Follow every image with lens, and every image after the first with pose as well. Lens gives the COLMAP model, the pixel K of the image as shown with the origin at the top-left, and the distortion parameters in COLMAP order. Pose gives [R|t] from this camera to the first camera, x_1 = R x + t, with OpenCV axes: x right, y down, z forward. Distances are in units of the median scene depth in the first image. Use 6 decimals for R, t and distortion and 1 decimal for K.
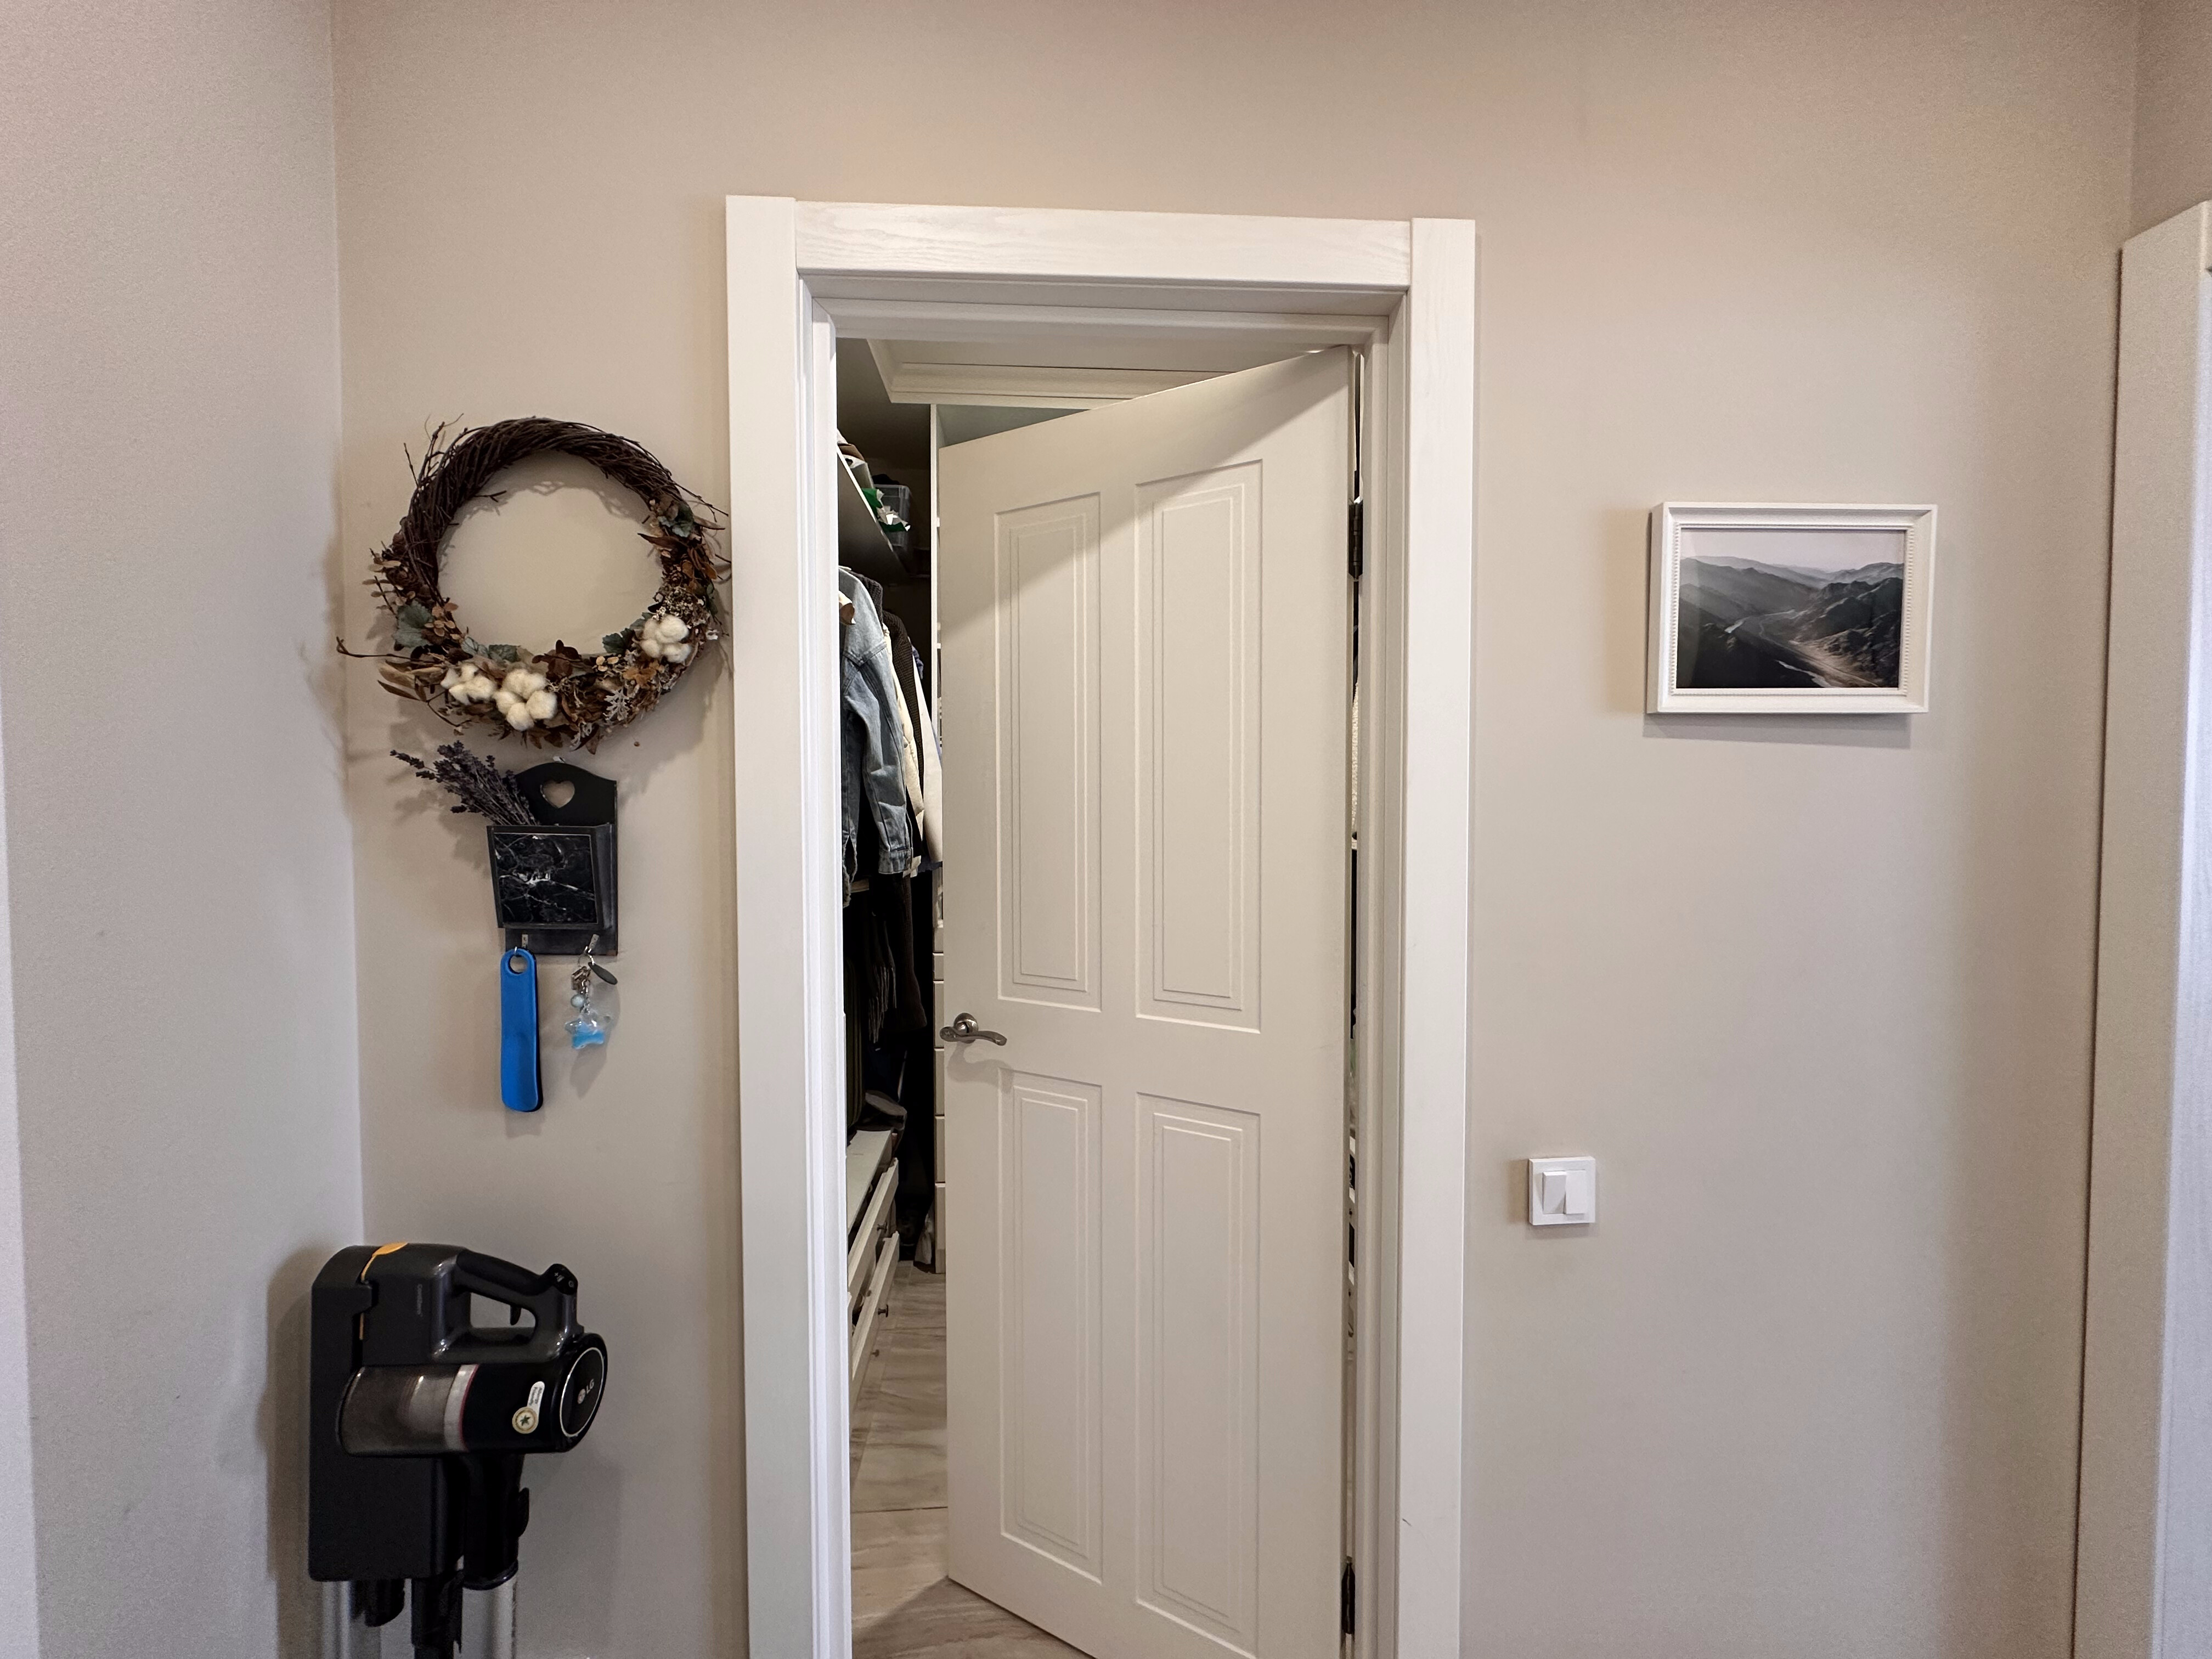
lens RADIAL K [[877.3, 0, 1101.7], [0, 877.3, 830.4], [0, 0, 1]] dist [-0.001703, 0.000632]
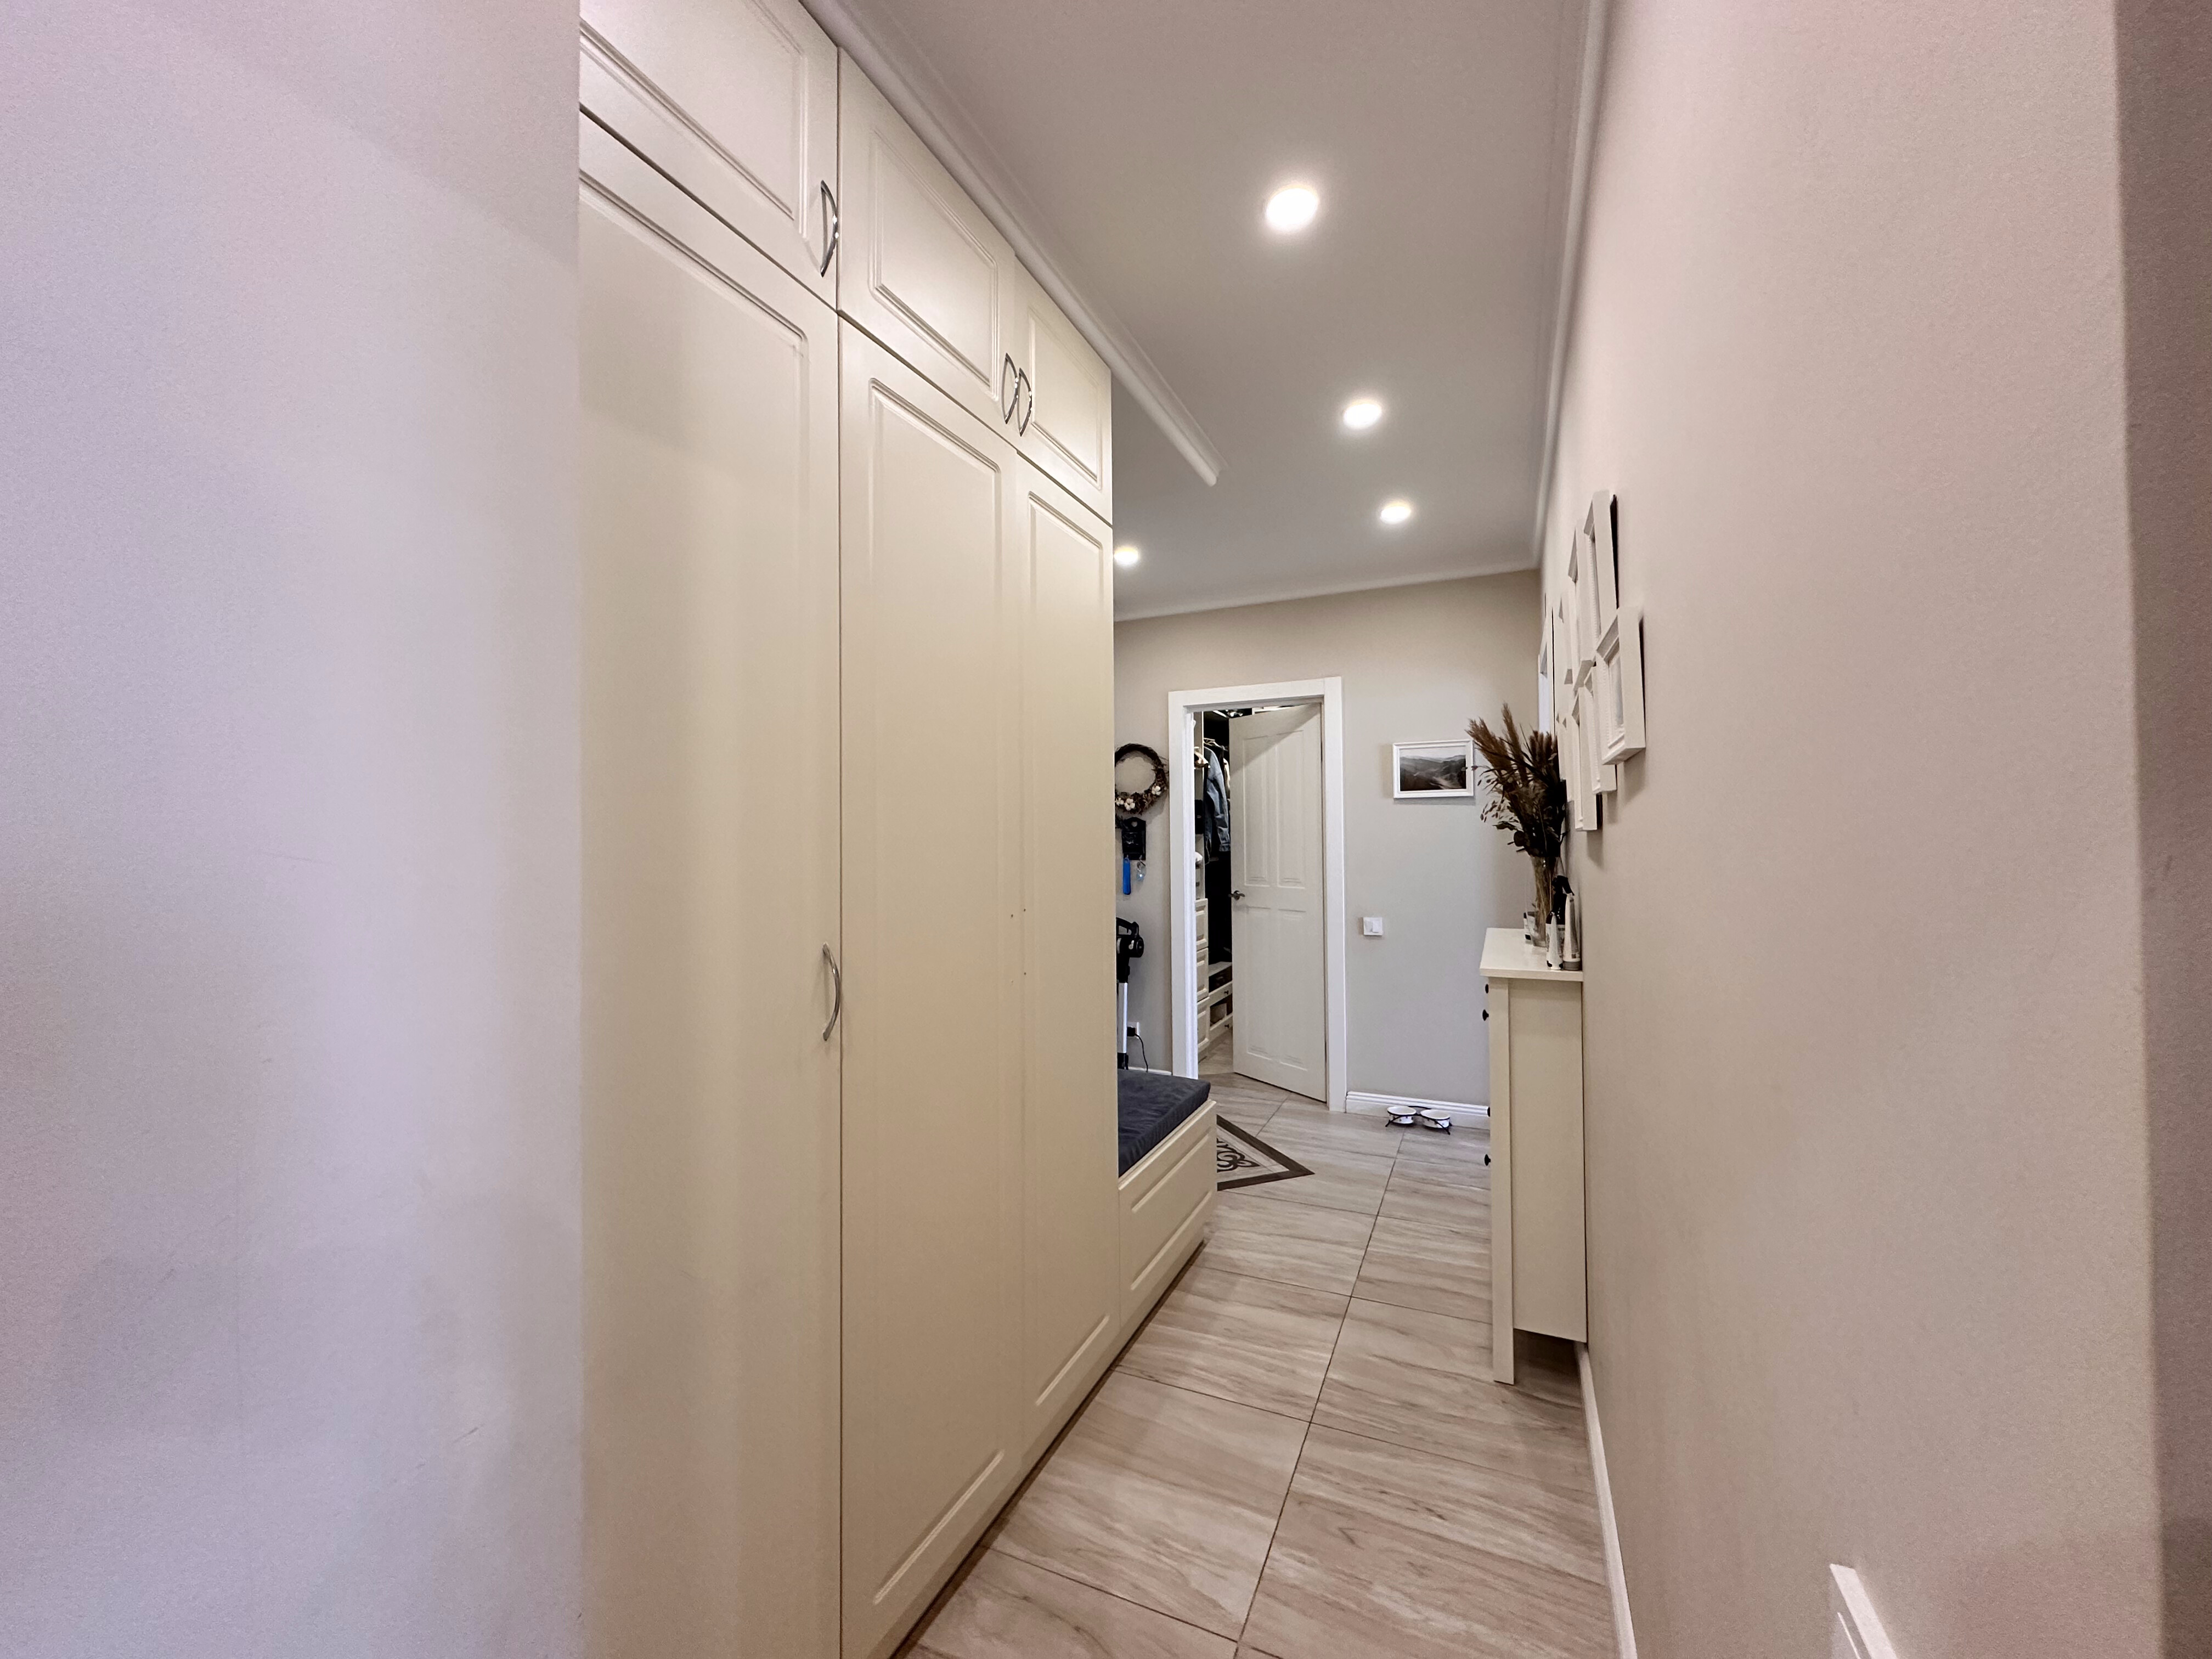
lens RADIAL K [[877.3, 0, 1104.5], [0, 877.3, 830.7], [0, 0, 1]] dist [-0.001703, 0.000632]
pose [[0.877277, -0.012365, -0.479824, 1.360970], [-0.005014, 0.999378, -0.034920, 0.144532], [0.479957, 0.033041, 0.876669, -2.921220]]
